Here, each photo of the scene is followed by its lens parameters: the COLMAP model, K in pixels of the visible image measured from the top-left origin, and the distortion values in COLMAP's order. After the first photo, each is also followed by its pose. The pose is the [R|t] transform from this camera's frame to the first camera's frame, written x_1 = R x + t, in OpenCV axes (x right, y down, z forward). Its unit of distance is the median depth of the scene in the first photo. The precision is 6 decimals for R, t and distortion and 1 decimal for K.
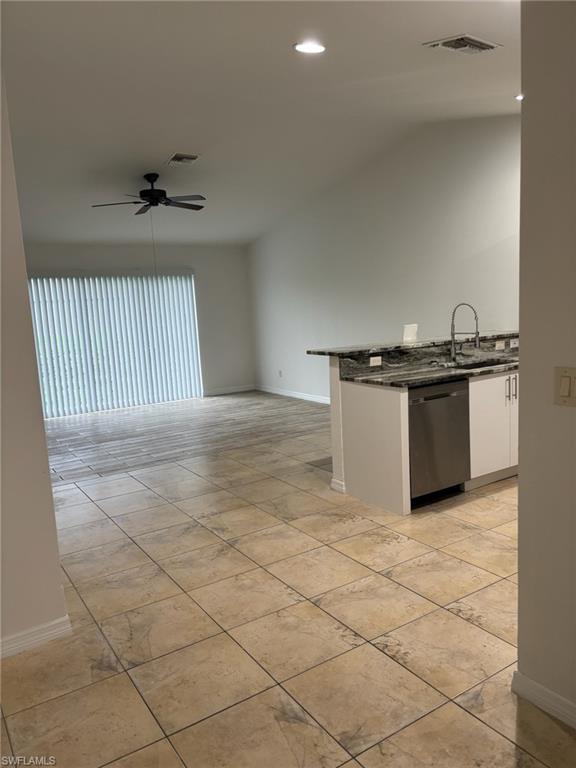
lens RADIAL K [[583.6, 0, 292.4], [0, 583.6, 381.7], [0, 0, 1]] dist [0.049618, -0.043927]
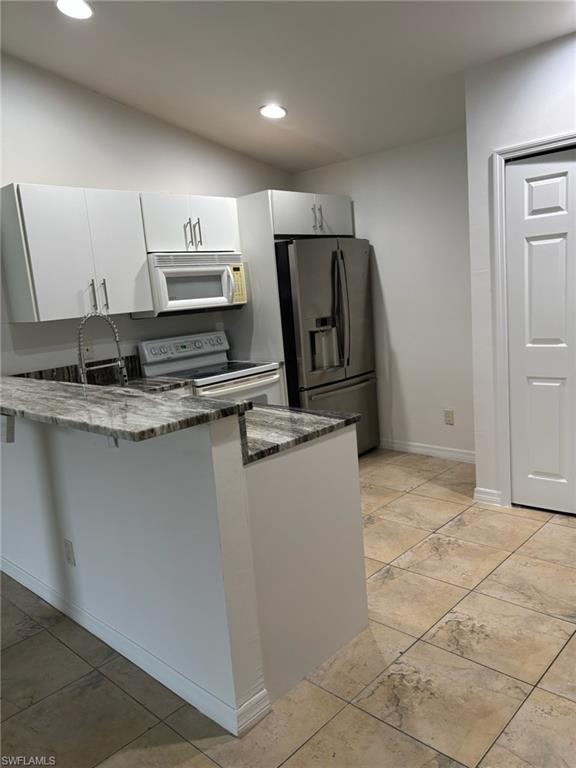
lens RADIAL K [[583.6, 0, 290.4], [0, 583.6, 384.7], [0, 0, 1]] dist [0.049618, -0.043927]
pose [[-0.226329, -0.087241, 0.970136, -0.354584], [0.228238, 0.963503, 0.139891, -0.117310], [-0.946933, 0.253084, -0.198157, 1.064940]]
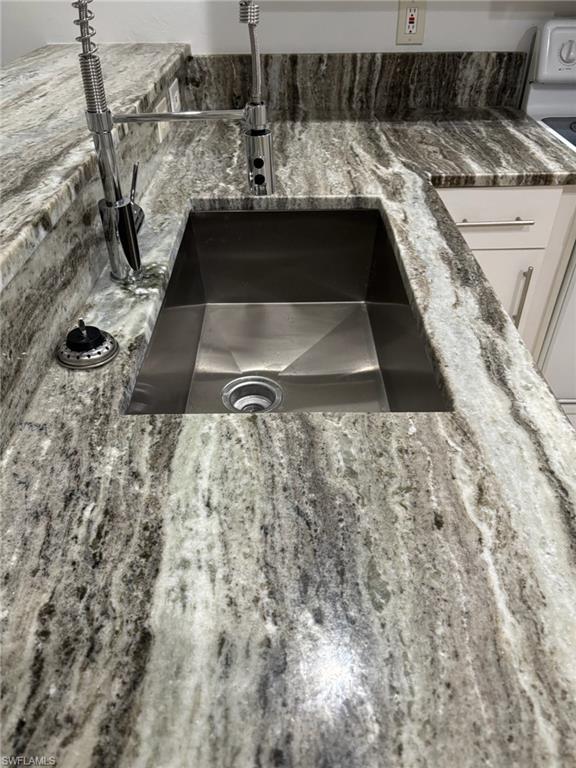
lens RADIAL K [[583.6, 0, 290.0], [0, 583.6, 384.2], [0, 0, 1]] dist [0.049618, -0.043927]
pose [[0.541147, -0.466257, 0.699832, 0.170548], [0.083967, 0.858014, 0.506716, -0.111669], [-0.836725, -0.215445, 0.503462, 0.982245]]
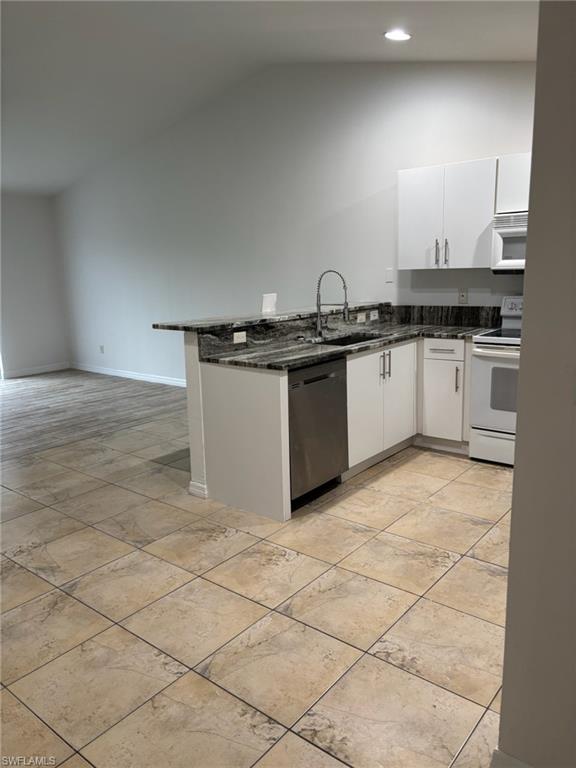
lens RADIAL K [[583.6, 0, 289.3], [0, 583.6, 381.9], [0, 0, 1]] dist [0.049618, -0.043927]
pose [[0.952541, -0.035432, 0.302342, -0.046191], [0.020232, 0.998376, 0.053260, -0.015700], [-0.303738, -0.044615, 0.951710, 0.194960]]
